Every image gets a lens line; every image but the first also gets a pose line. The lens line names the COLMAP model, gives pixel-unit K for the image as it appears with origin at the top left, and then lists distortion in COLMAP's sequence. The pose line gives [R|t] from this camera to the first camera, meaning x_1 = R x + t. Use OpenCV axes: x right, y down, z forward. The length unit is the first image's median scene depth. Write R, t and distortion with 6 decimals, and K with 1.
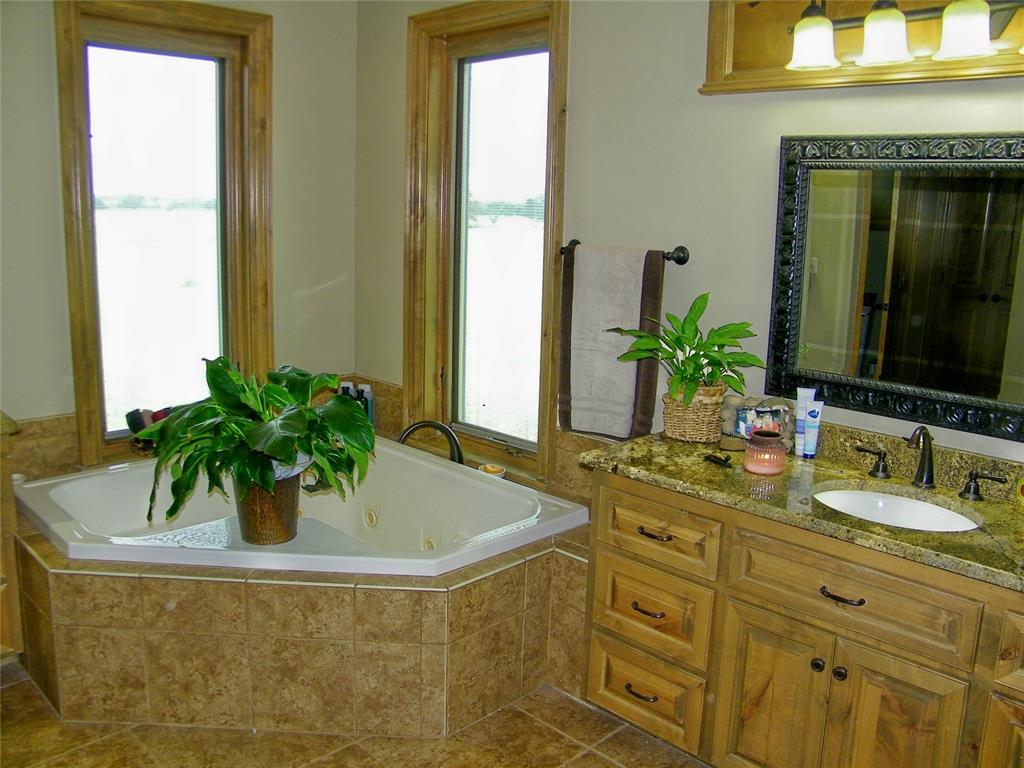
lens RADIAL K [[870.1, 0, 512.0], [0, 870.1, 384.0], [0, 0, 1]] dist [-0.137431, 0.010765]
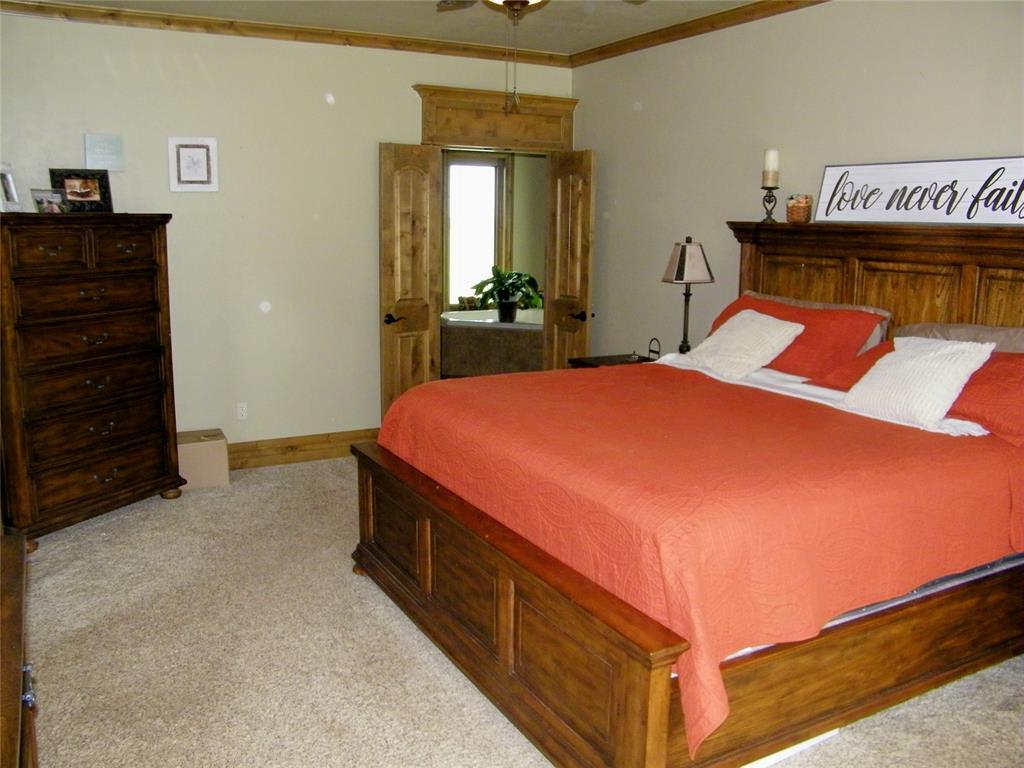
lens RADIAL K [[870.1, 0, 512.0], [0, 870.1, 384.0], [0, 0, 1]] dist [-0.137431, 0.010765]
pose [[0.958924, 0.035731, -0.281404, 0.713994], [-0.042753, 0.998908, -0.018852, 0.502028], [0.280423, 0.030108, 0.959404, -2.289732]]
